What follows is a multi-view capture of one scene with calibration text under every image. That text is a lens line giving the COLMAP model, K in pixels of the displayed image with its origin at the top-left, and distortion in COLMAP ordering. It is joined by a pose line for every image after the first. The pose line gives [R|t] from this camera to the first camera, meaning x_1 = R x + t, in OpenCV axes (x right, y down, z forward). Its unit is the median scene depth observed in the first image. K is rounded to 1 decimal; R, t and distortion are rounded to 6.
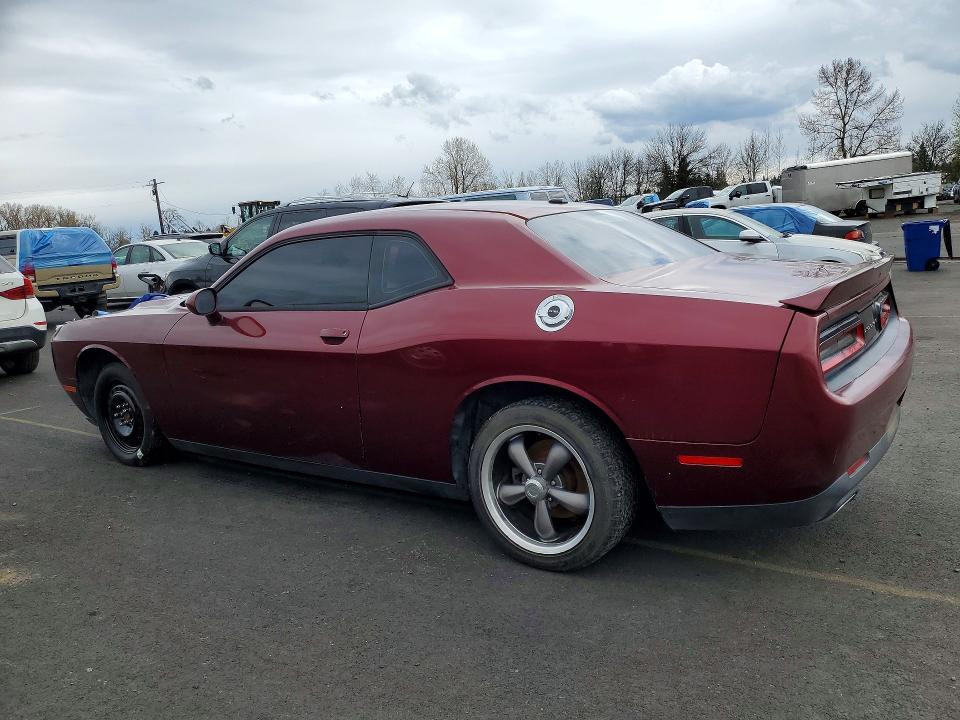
lens RADIAL K [[762.6, 0, 480.7], [0, 762.6, 360.5], [0, 0, 1]] dist [0.016244, -0.018900]
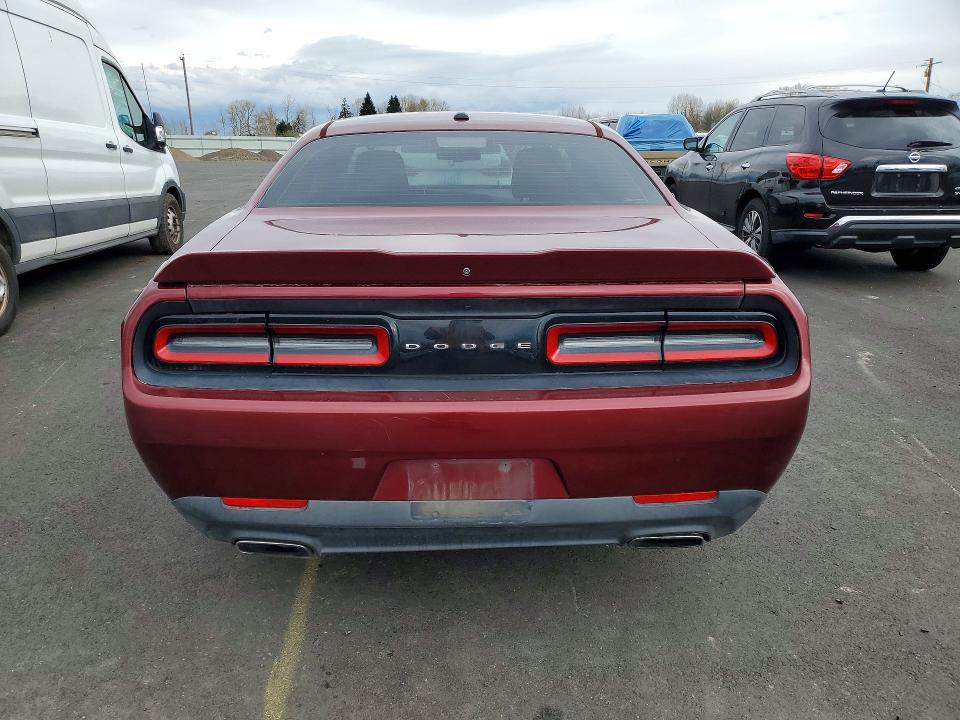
lens RADIAL K [[762.6, 0, 480.4], [0, 762.6, 359.4], [0, 0, 1]] dist [0.016244, -0.018900]
pose [[0.573146, 0.288074, -0.767148, 1.026994], [-0.175234, 0.957602, 0.228672, -0.187130], [0.800498, 0.003368, 0.599326, 0.640056]]
